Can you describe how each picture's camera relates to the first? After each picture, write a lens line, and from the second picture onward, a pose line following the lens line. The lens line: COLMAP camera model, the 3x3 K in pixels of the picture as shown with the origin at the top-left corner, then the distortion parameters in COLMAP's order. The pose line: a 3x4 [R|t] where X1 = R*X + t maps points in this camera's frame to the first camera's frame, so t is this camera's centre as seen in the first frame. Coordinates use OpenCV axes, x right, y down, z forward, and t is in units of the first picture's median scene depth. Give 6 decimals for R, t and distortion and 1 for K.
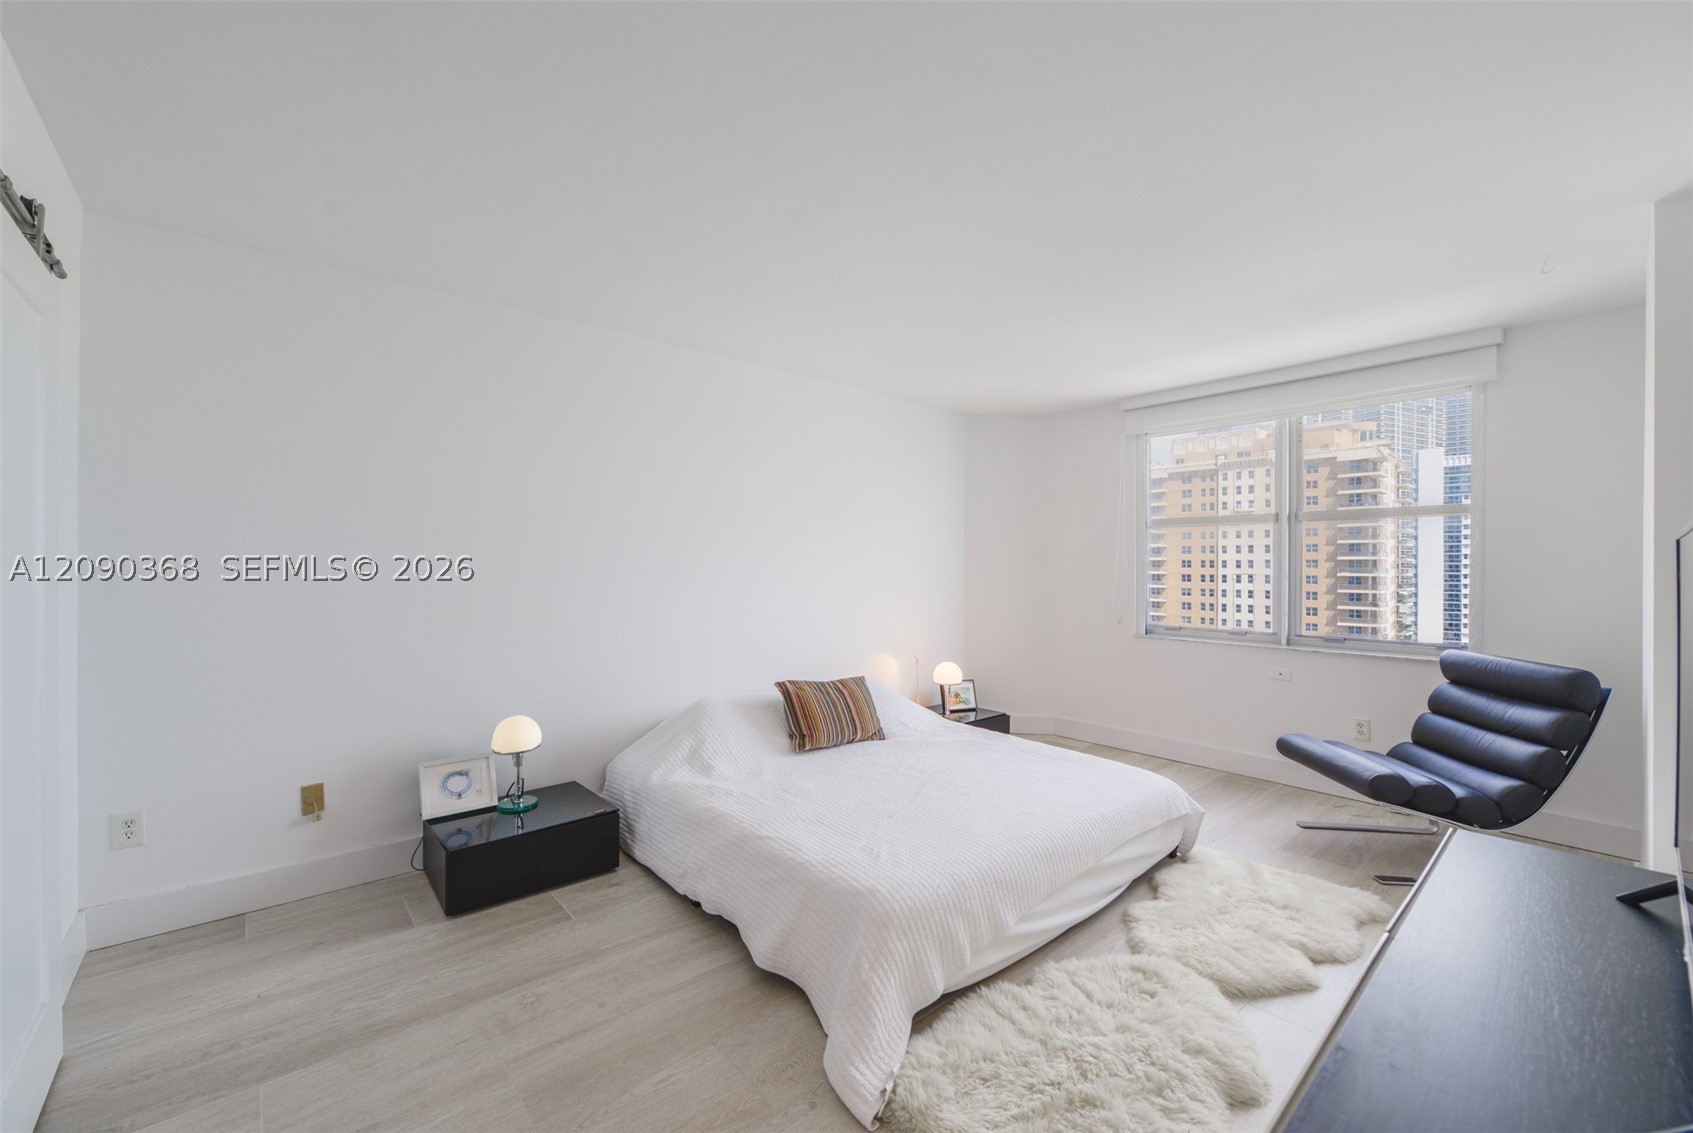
lens RADIAL K [[674.8, 0, 840.3], [0, 674.8, 560.2], [0, 0, 1]] dist [0.002360, -0.000644]
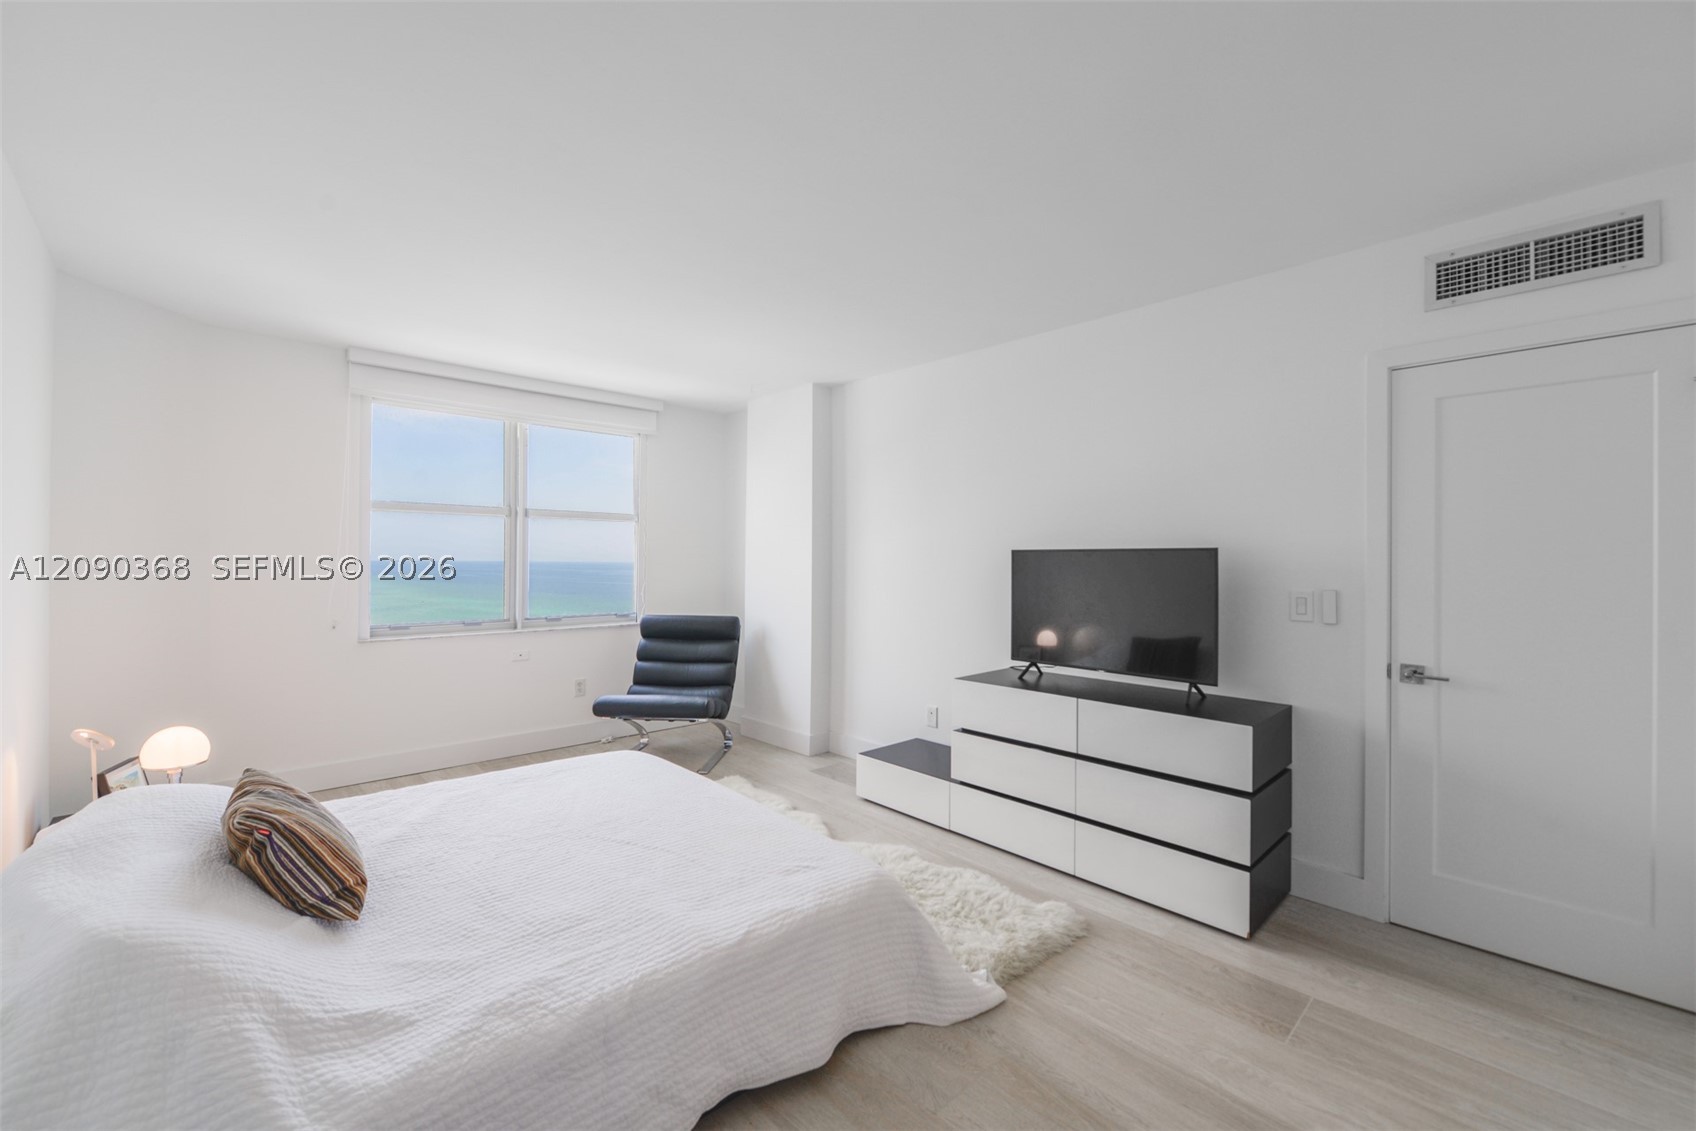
lens RADIAL K [[676.0, 0, 840.9], [0, 676.0, 567.0], [0, 0, 1]] dist [0.002360, -0.000644]
pose [[-0.033379, -0.012700, 0.999362, -0.557776], [-0.013510, 0.999834, 0.012254, 0.005256], [-0.999351, -0.013092, -0.033546, 0.624377]]
